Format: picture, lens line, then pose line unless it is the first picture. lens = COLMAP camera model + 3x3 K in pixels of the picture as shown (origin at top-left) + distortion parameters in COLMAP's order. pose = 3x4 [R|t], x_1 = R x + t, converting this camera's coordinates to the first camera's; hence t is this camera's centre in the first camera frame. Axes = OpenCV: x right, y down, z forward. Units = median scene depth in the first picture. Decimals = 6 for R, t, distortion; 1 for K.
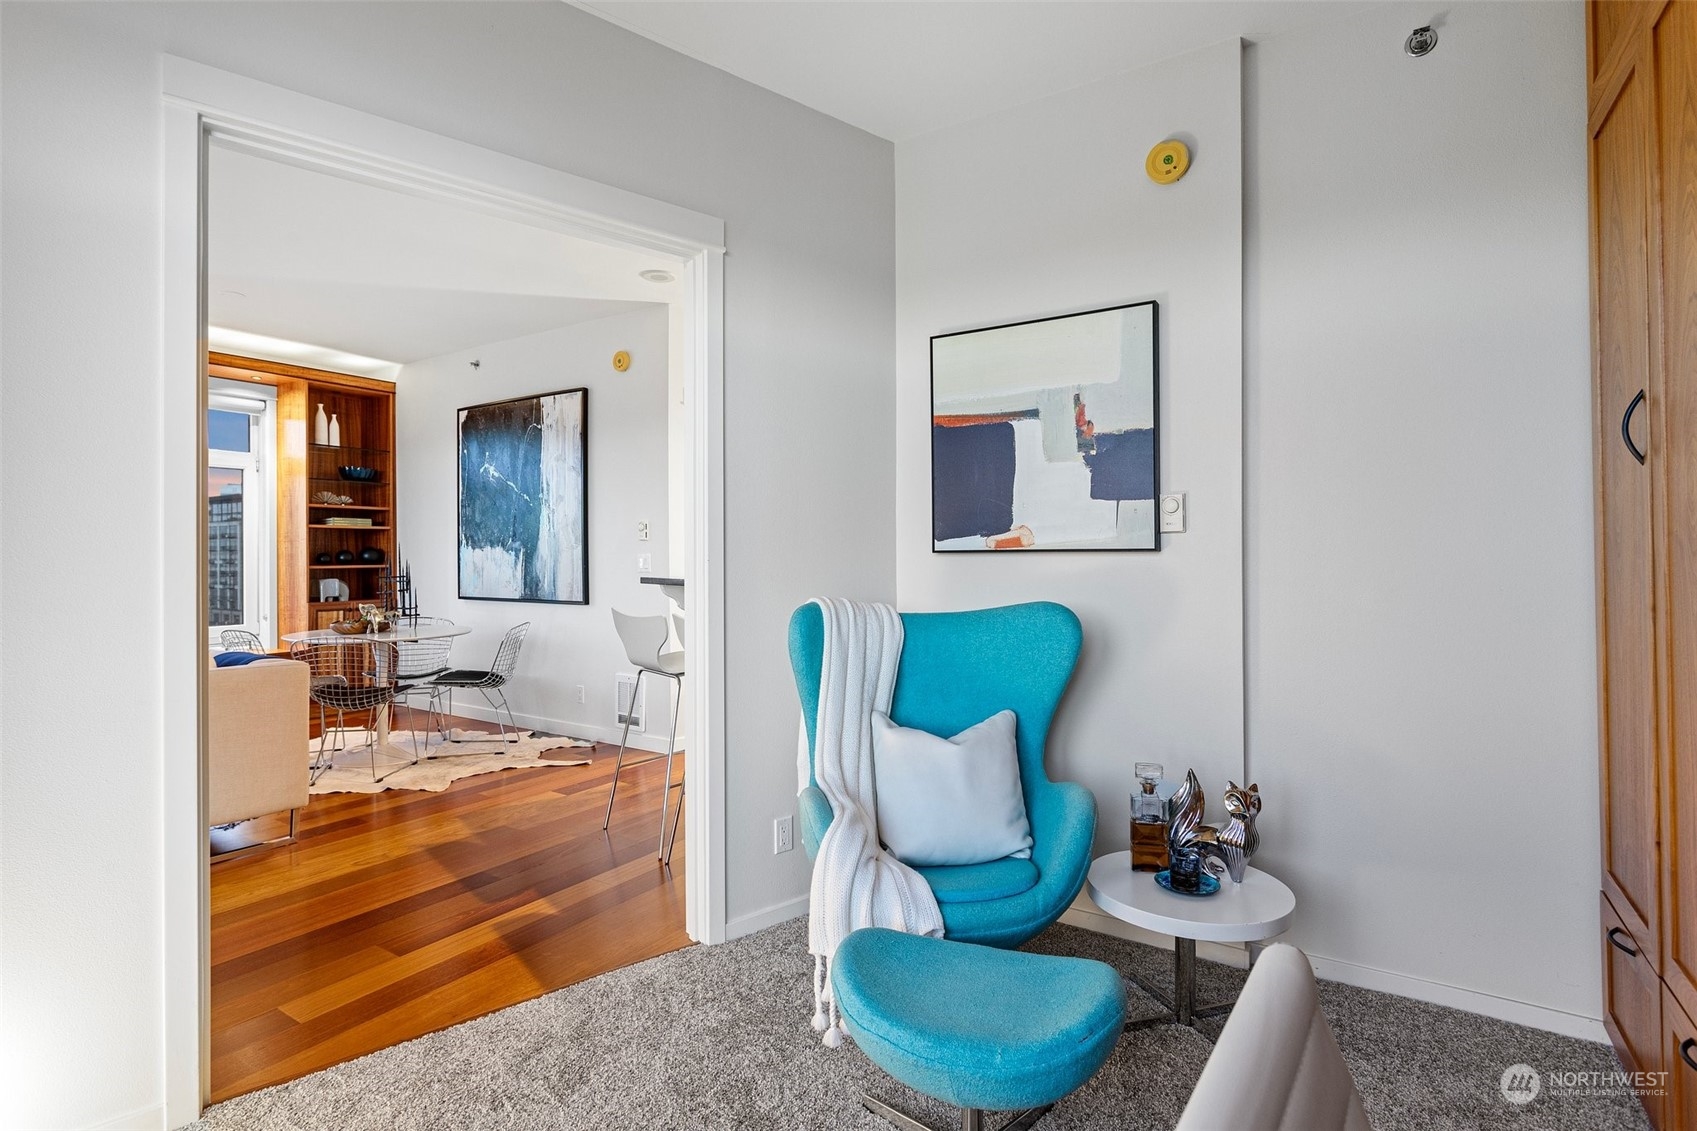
lens RADIAL K [[808.7, 0, 836.9], [0, 808.7, 556.1], [0, 0, 1]] dist [0.003471, 0.000714]
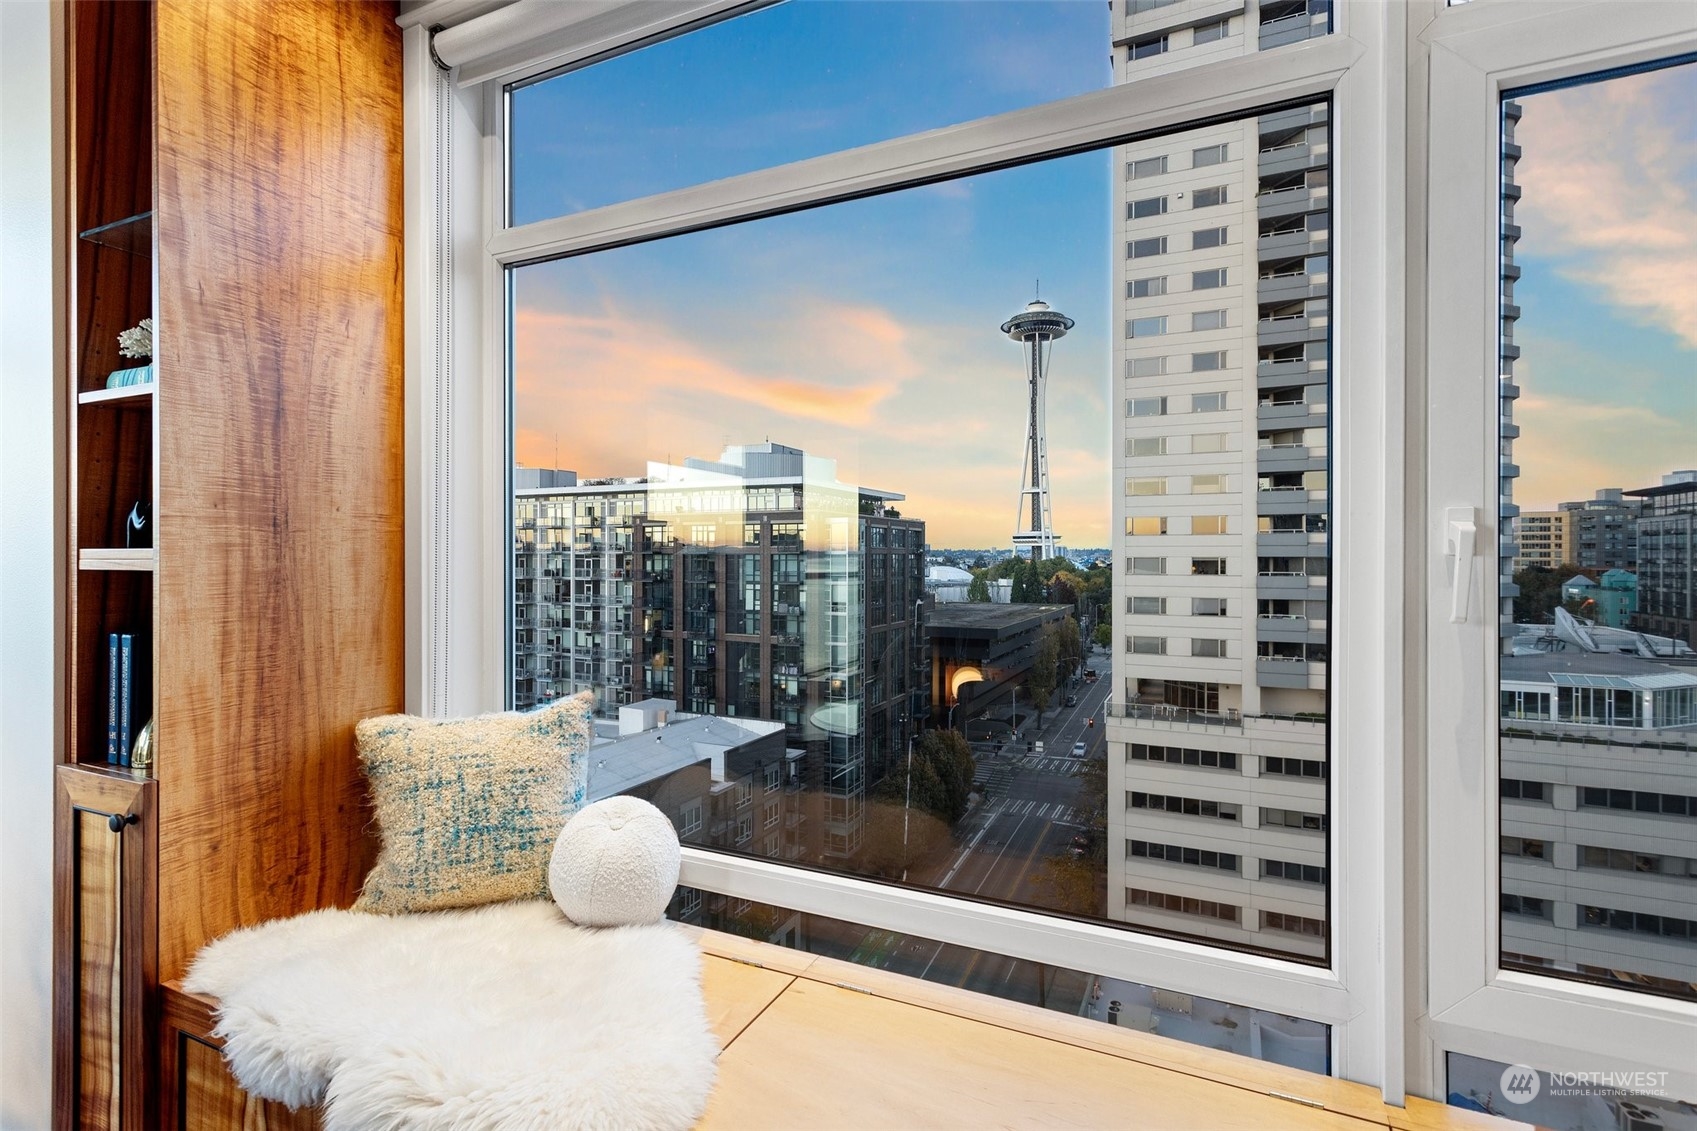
lens RADIAL K [[808.7, 0, 846.1], [0, 808.7, 559.5], [0, 0, 1]] dist [0.003471, 0.000714]
pose [[0.132367, 0.007993, -0.991169, -0.638241], [-0.002255, 0.999967, 0.007763, -0.005529], [0.991198, 0.001208, 0.132380, 0.751237]]
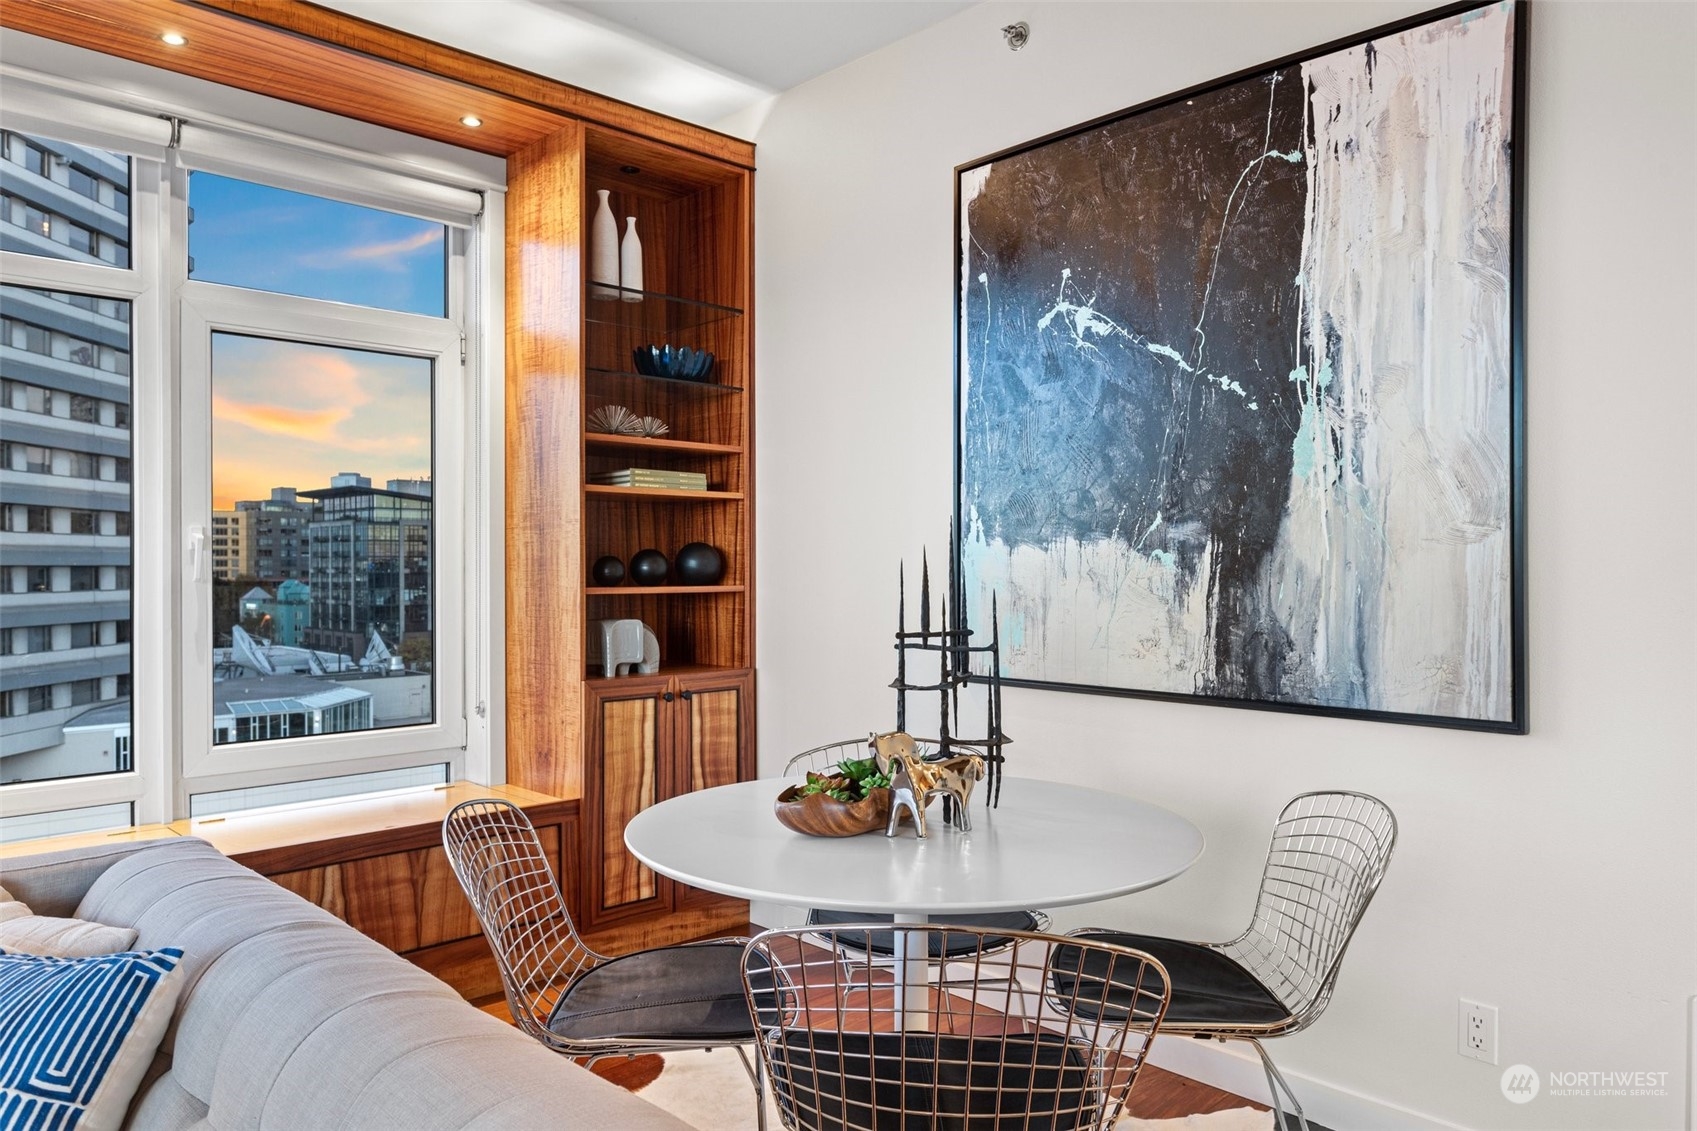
lens RADIAL K [[1166.6, 0, 849.1], [0, 1166.6, 570.6], [0, 0, 1]] dist [-0.012019, 0.008707]
pose [[0.973182, 0.005225, -0.229976, -0.385200], [-0.004492, 0.999983, 0.003711, 0.000870], [0.229992, -0.002578, 0.973189, 0.461003]]
